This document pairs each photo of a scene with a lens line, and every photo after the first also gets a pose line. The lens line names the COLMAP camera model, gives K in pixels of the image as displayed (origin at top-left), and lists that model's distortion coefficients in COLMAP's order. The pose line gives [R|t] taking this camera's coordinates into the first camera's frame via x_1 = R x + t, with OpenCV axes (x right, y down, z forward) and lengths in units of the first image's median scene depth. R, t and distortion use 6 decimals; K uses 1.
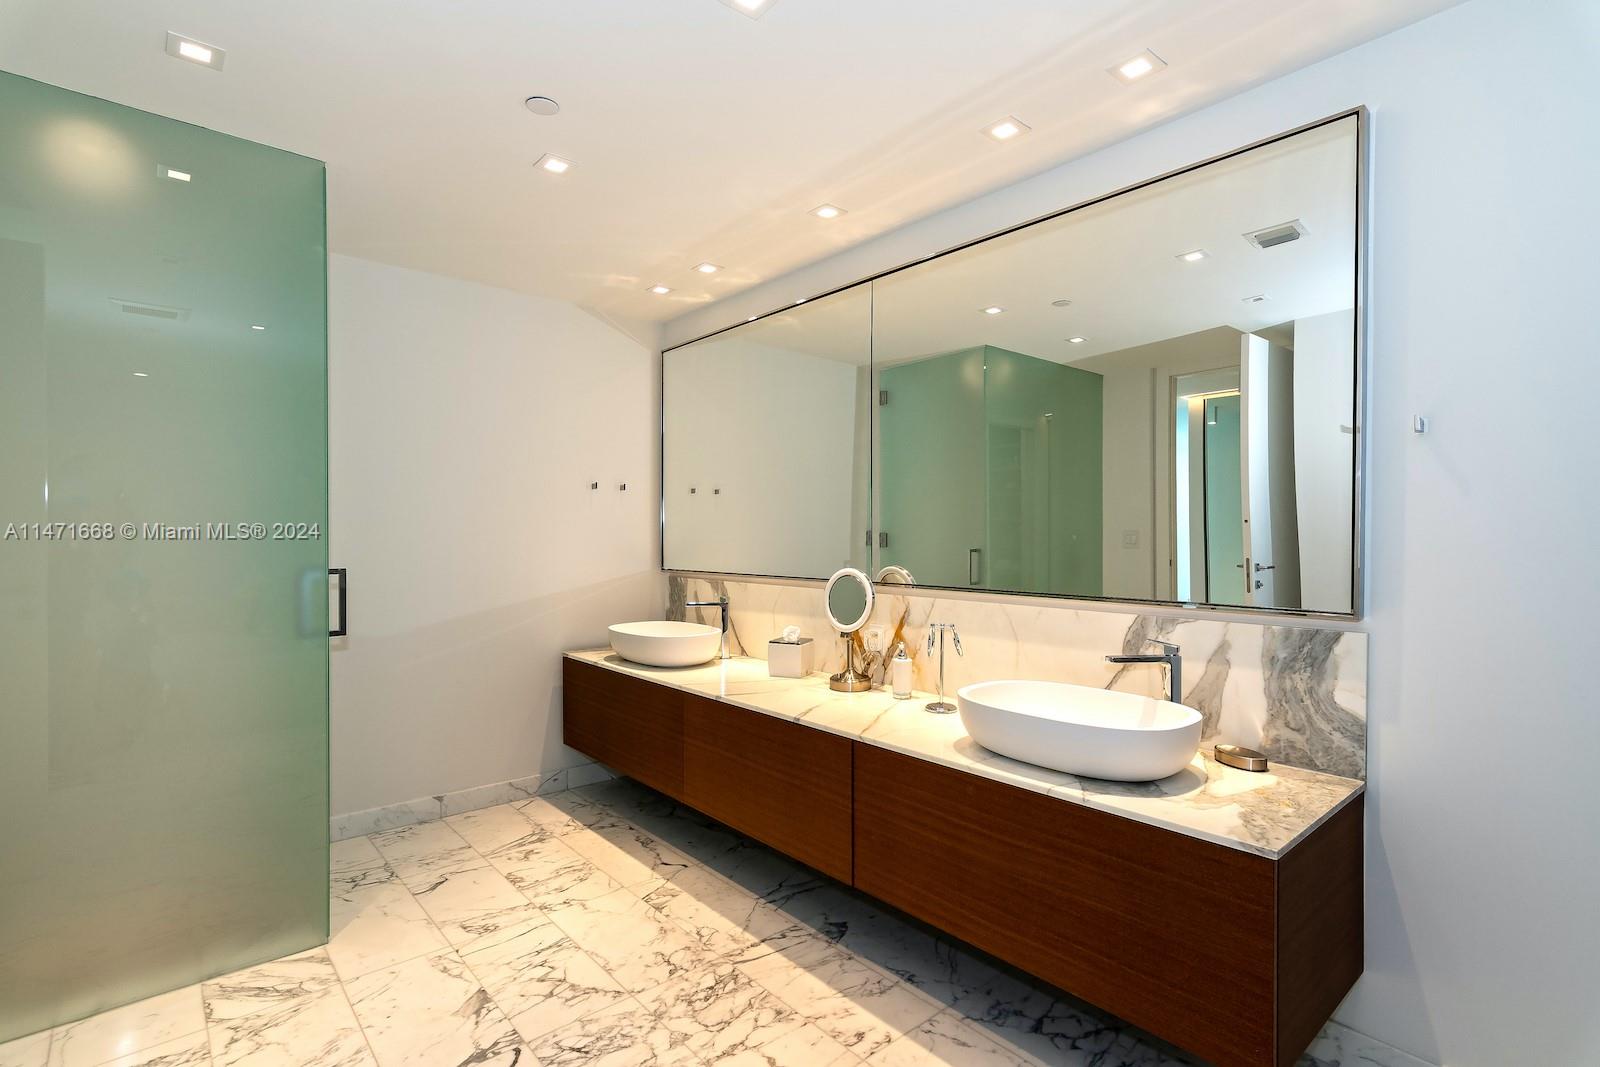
lens RADIAL K [[775.4, 0, 800.0], [0, 775.4, 533.5], [0, 0, 1]] dist [-0.001334, 0.000190]
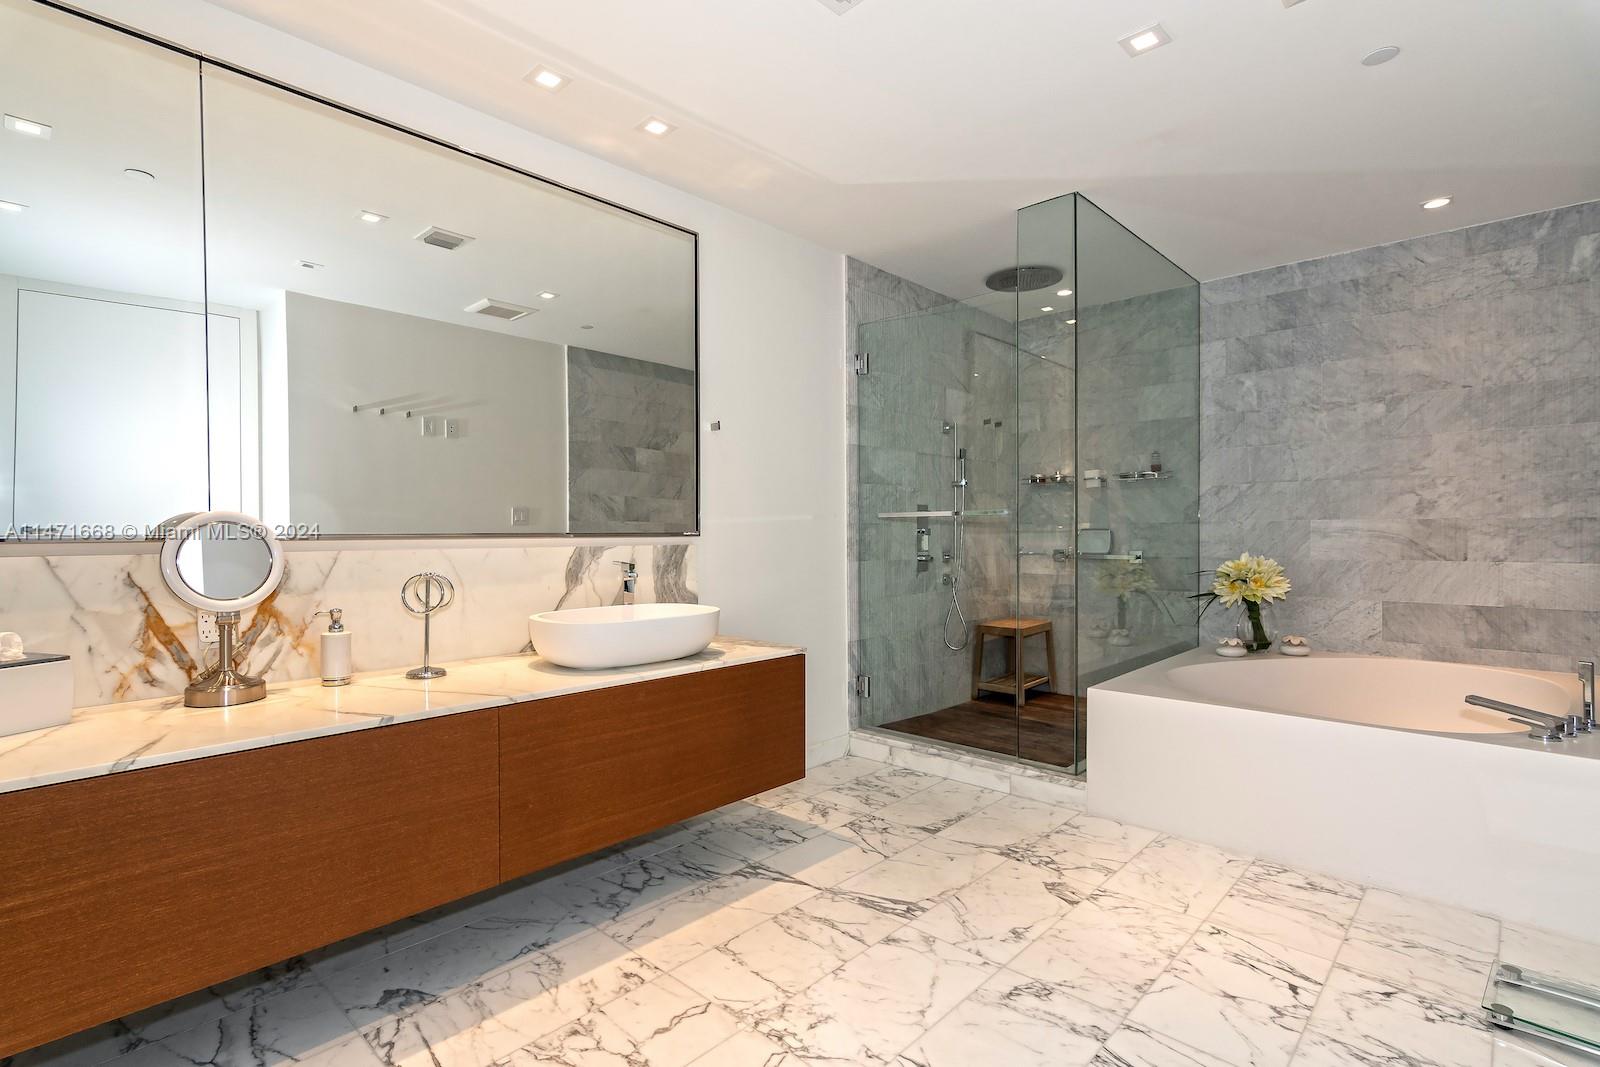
lens RADIAL K [[775.4, 0, 800.0], [0, 775.4, 533.5], [0, 0, 1]] dist [-0.001334, 0.000190]
pose [[-0.115189, -0.003957, 0.993336, -0.879983], [0.003591, 0.999984, 0.004400, 0.088304], [-0.993337, 0.004074, -0.115173, 0.867490]]
